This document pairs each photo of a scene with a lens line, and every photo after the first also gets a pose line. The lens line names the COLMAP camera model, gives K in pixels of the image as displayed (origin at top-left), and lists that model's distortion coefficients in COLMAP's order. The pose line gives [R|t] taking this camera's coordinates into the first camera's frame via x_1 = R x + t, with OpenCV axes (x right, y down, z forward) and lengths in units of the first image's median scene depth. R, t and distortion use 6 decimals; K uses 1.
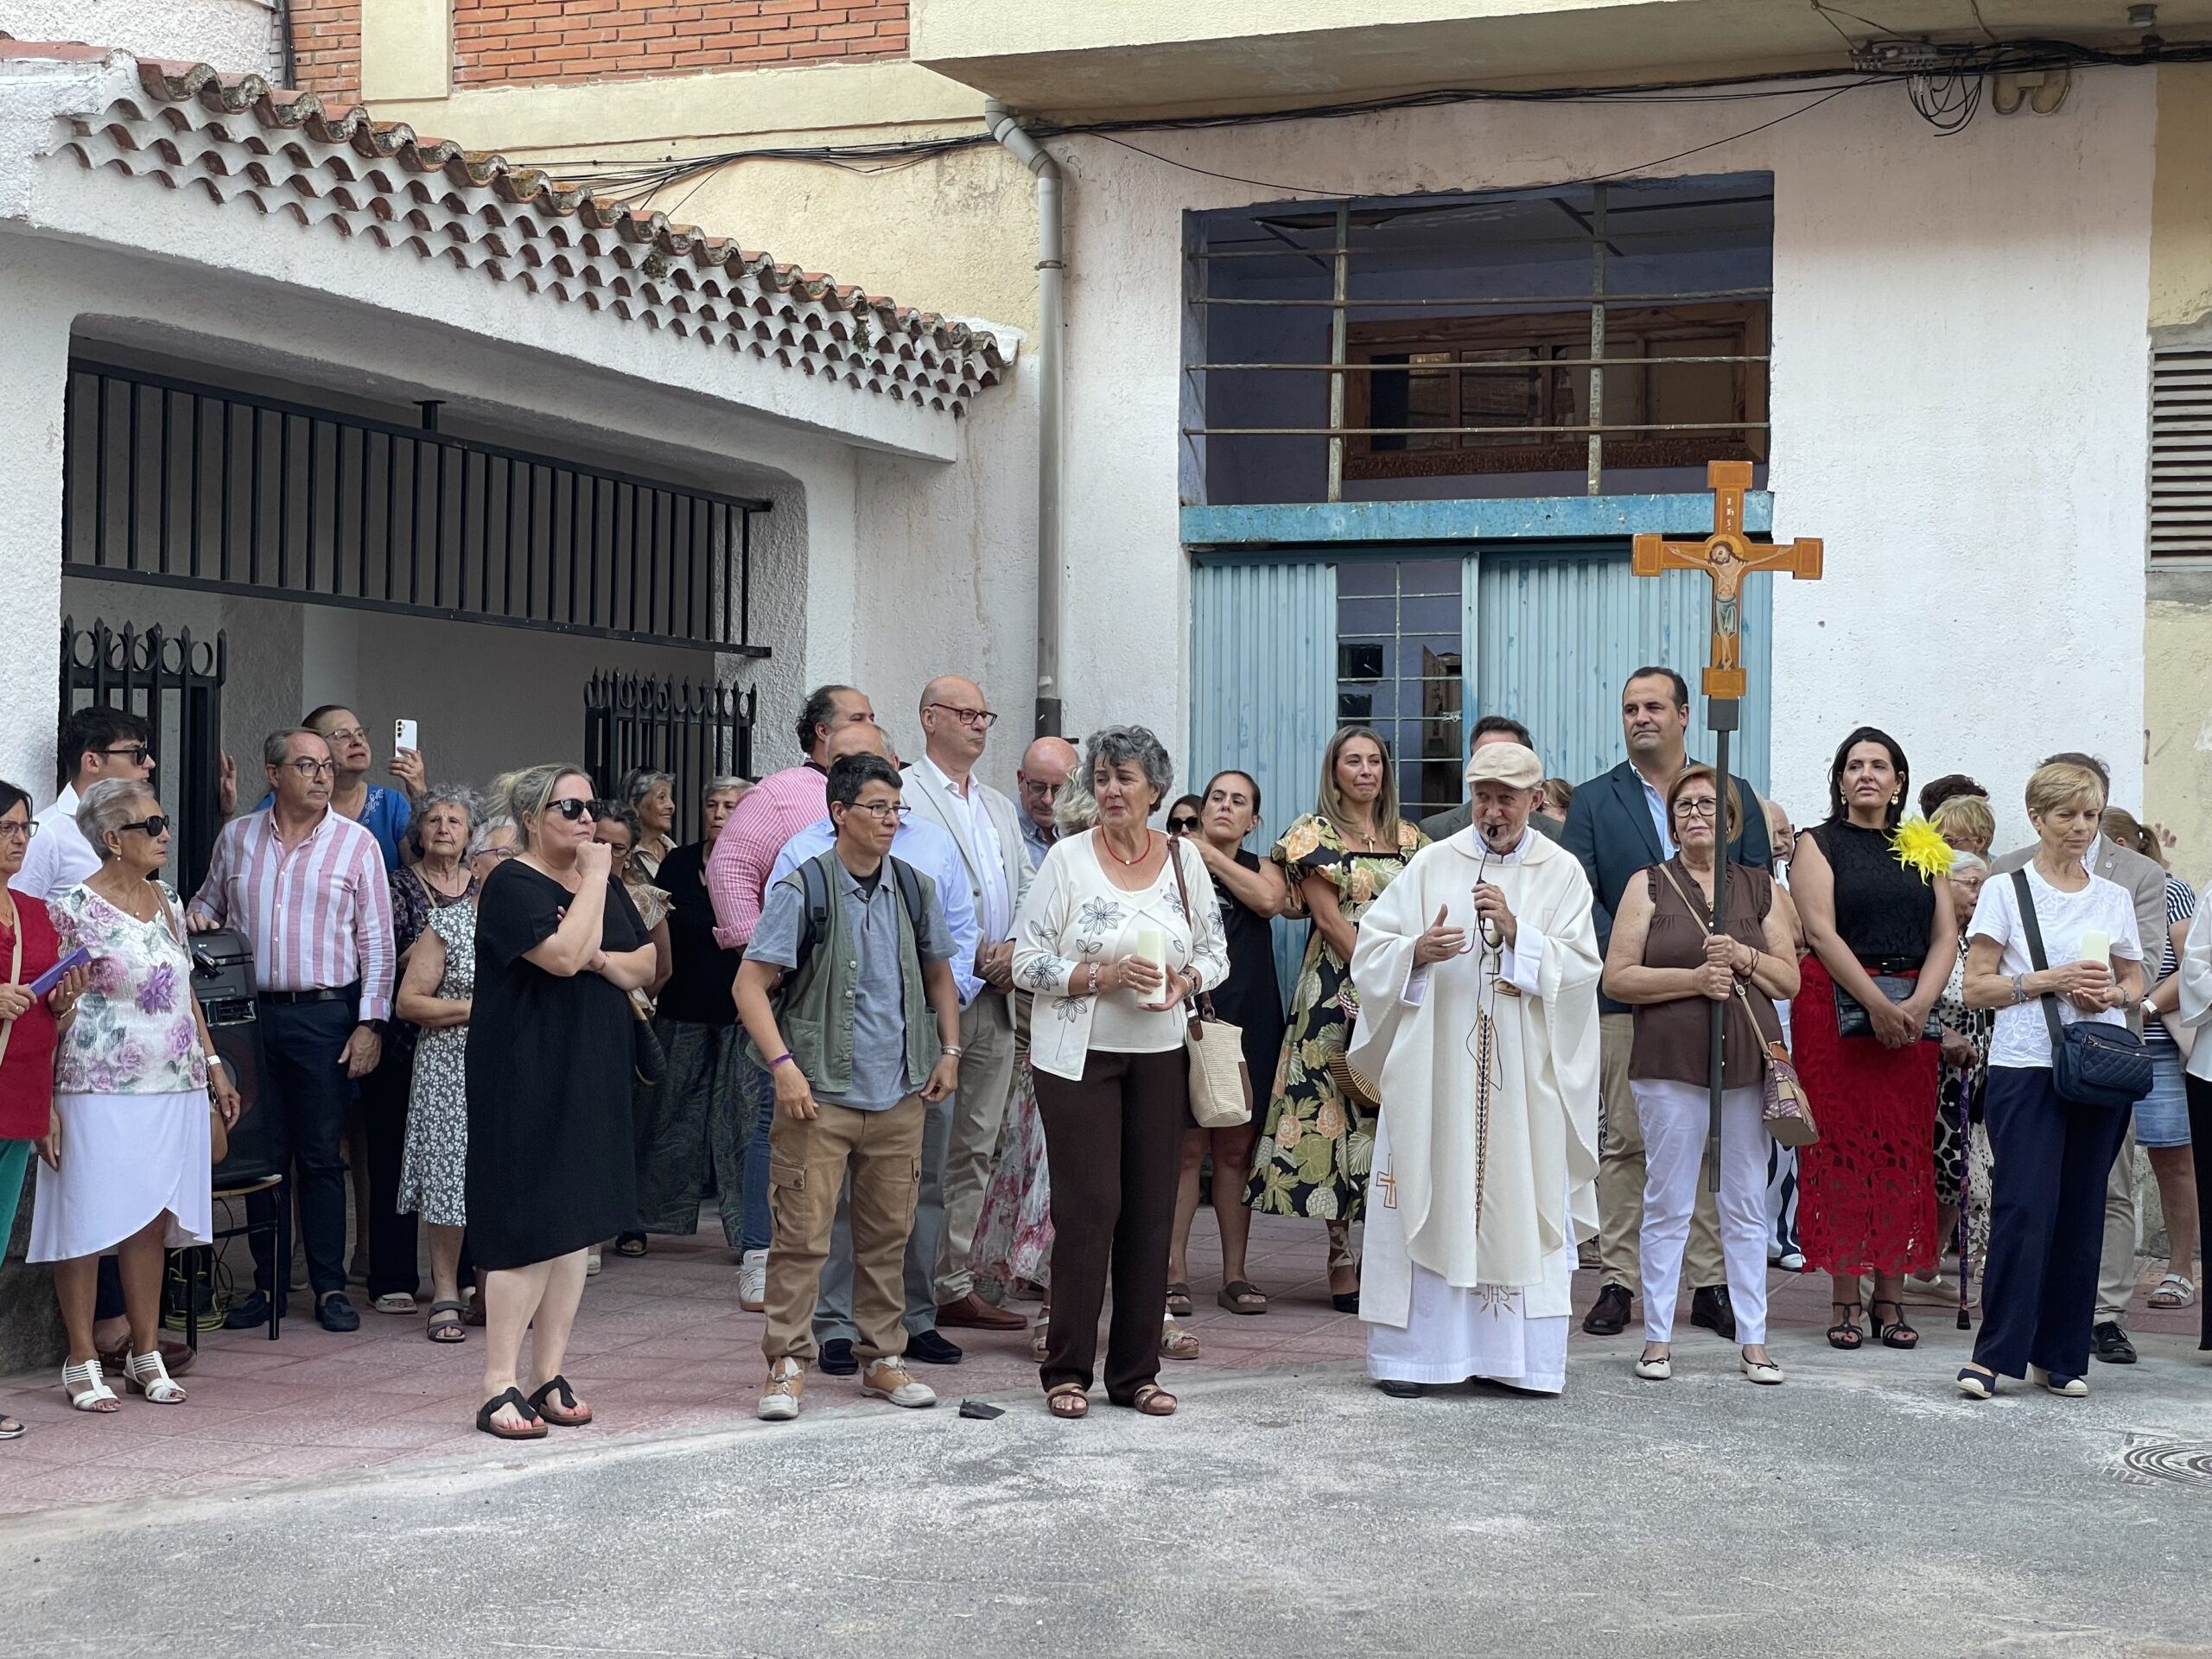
lens RADIAL K [[3319.5, 0, 1142.7], [0, 3319.5, 825.1], [0, 0, 1]] dist [0.146684, -0.312430]
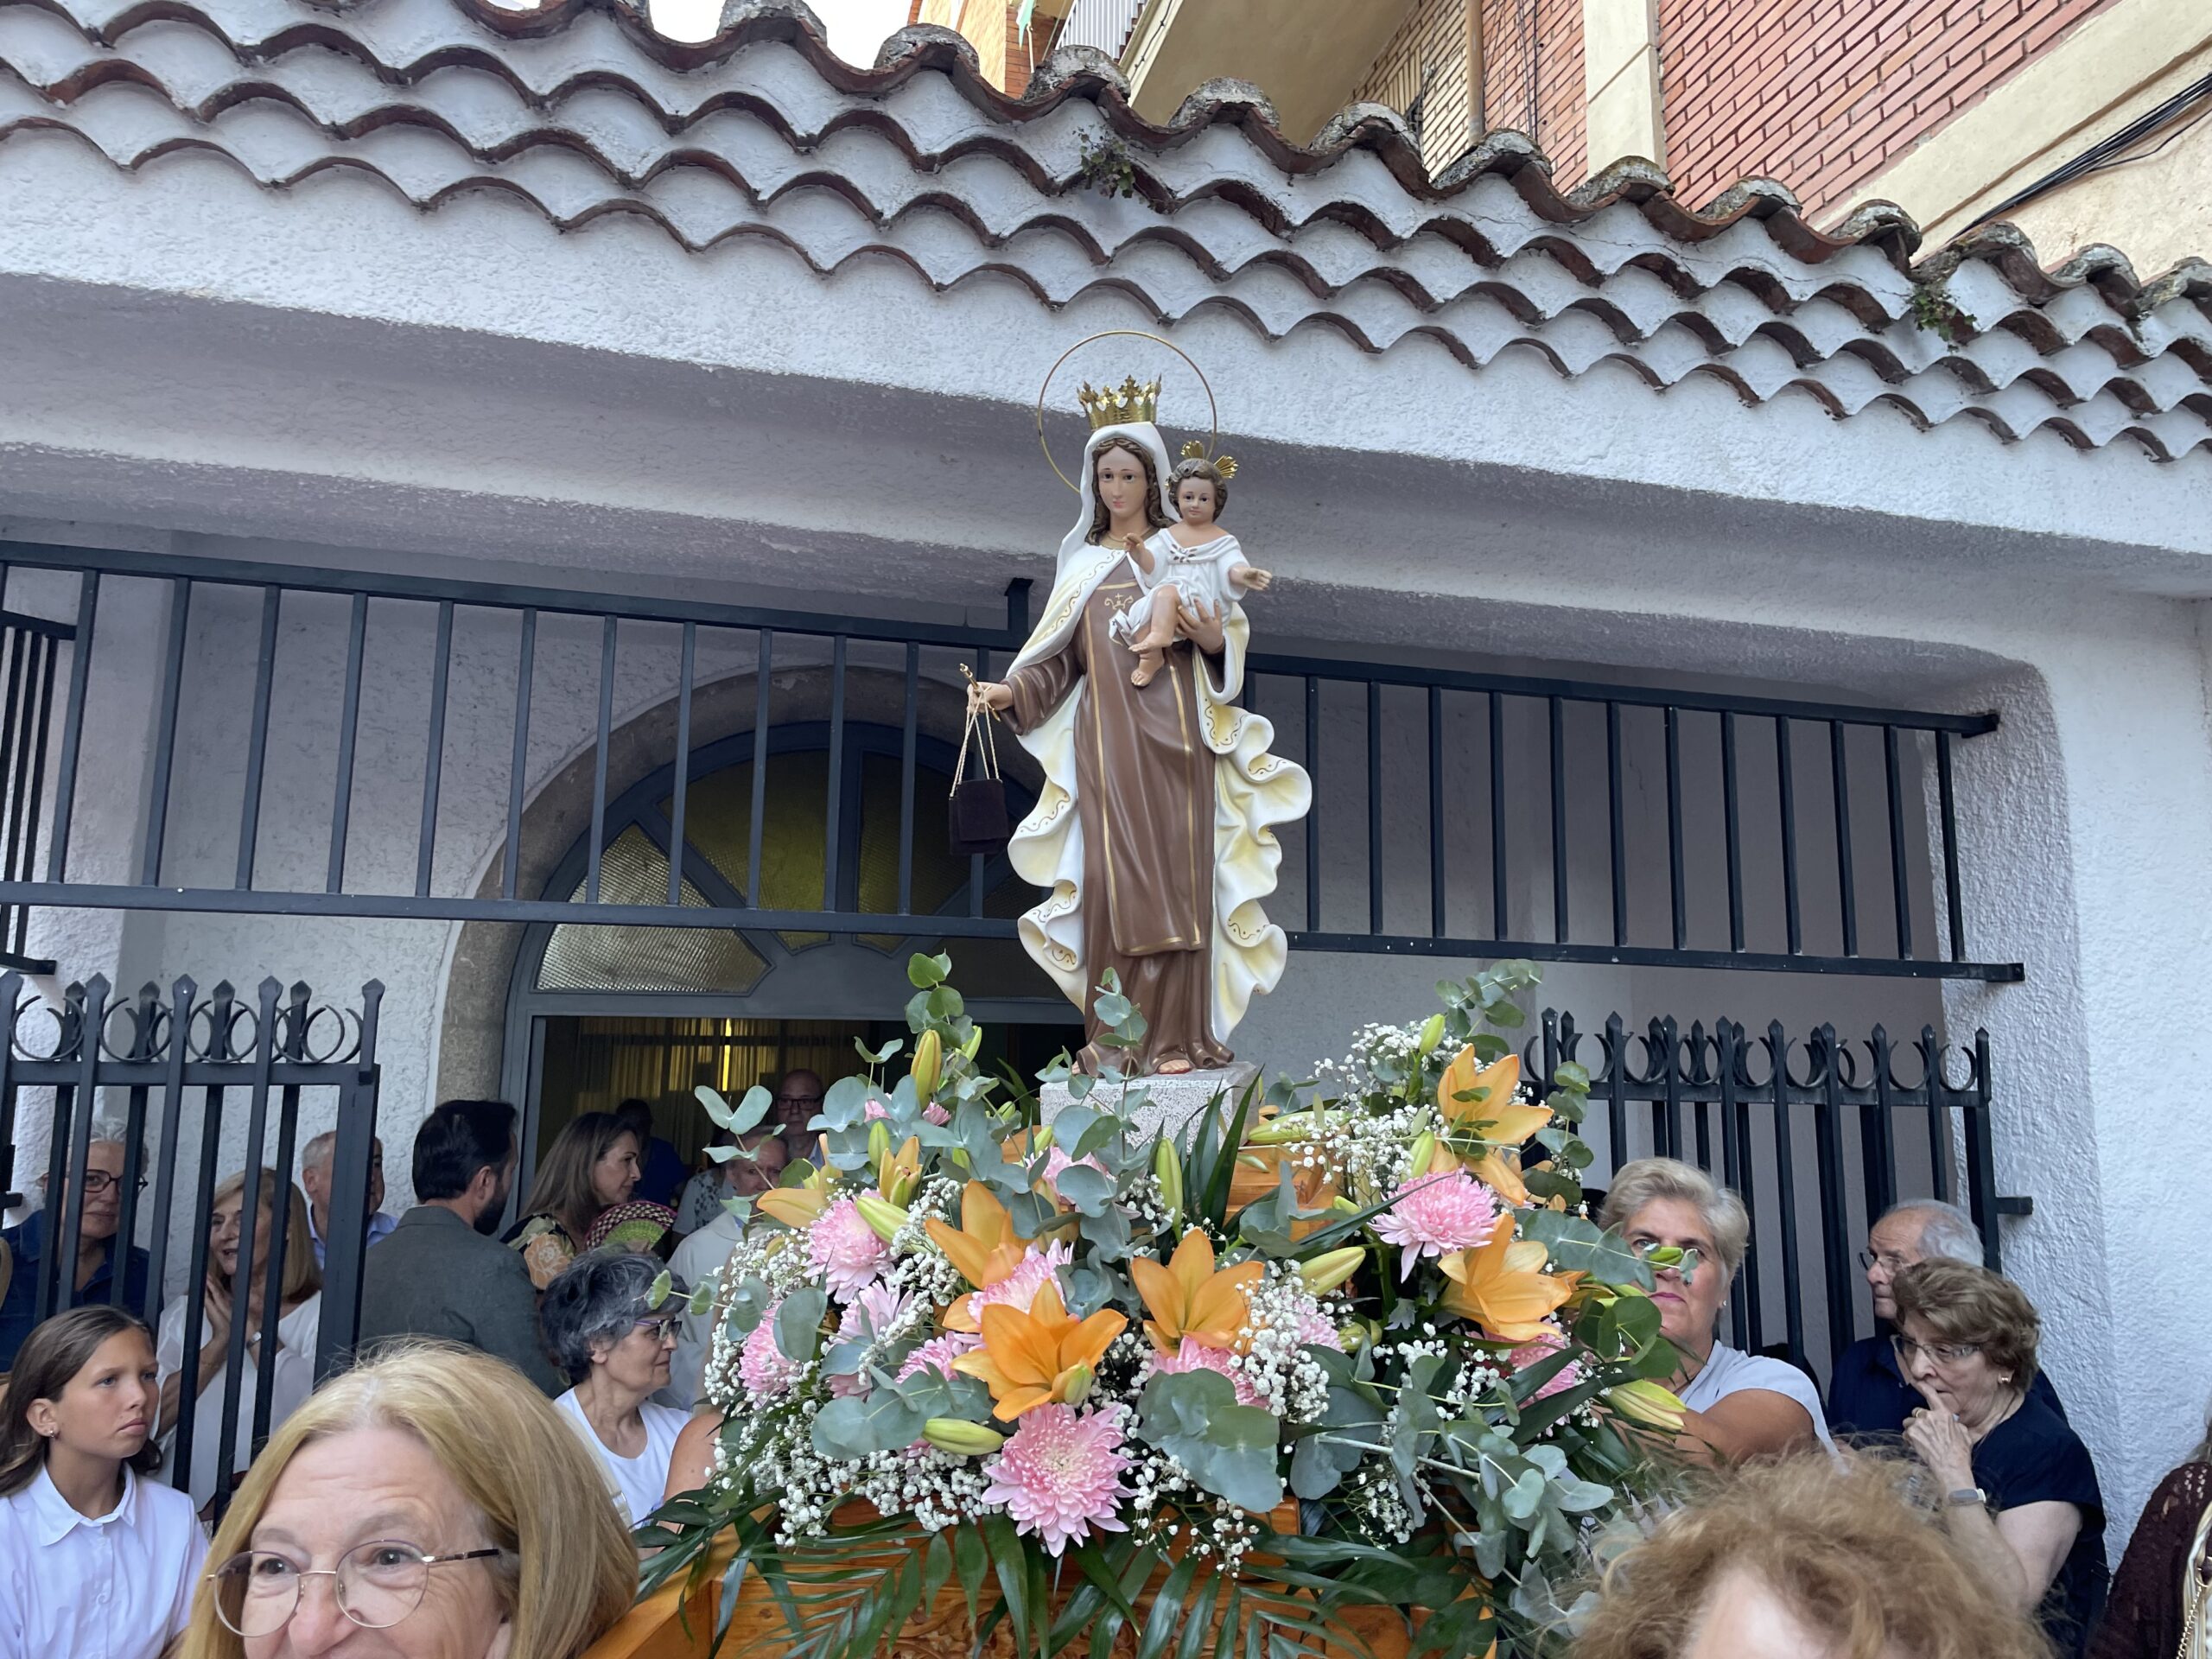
lens RADIAL K [[1681.4, 0, 1120.8], [0, 1681.4, 800.6], [0, 0, 1]] dist [0.075211, -0.101236]
pose [[0.606687, -0.143215, -0.781934, 0.026616], [-0.003876, 0.983093, -0.183065, -0.027371], [0.794931, 0.114094, 0.595875, 0.711575]]
